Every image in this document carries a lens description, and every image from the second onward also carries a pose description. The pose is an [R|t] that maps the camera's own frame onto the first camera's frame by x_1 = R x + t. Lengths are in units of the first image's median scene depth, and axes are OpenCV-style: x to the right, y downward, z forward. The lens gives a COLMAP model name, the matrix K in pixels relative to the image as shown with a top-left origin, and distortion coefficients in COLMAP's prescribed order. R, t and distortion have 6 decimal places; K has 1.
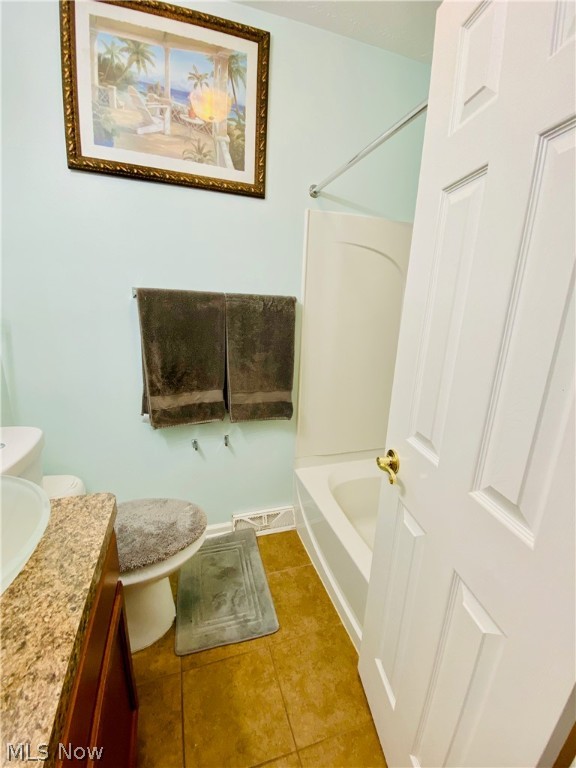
lens RADIAL K [[311.6, 0, 291.0], [0, 311.6, 386.2], [0, 0, 1]] dist [-0.000995, -0.011602]
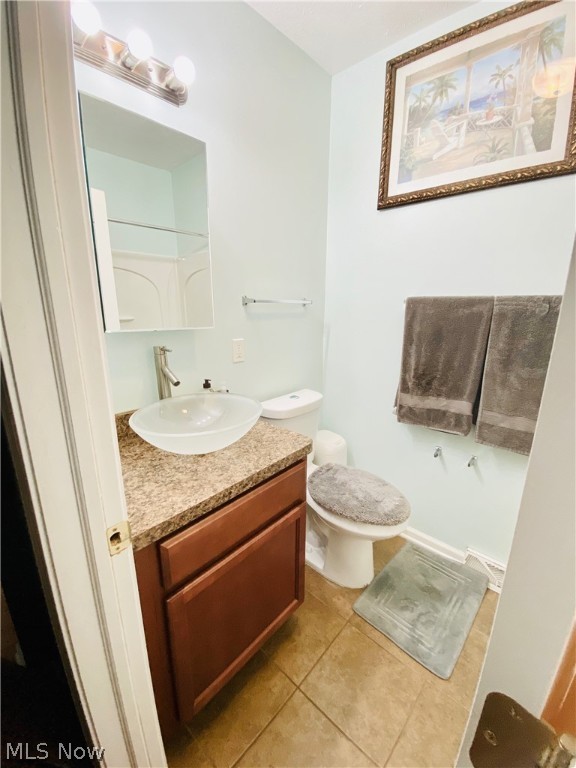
lens RADIAL K [[311.6, 0, 289.1], [0, 311.6, 391.5], [0, 0, 1]] dist [-0.000995, -0.011602]
pose [[0.481290, 0.191318, -0.855428, 0.345618], [-0.209699, 0.972684, 0.099560, 0.001908], [0.851109, 0.131465, 0.508263, 0.082009]]
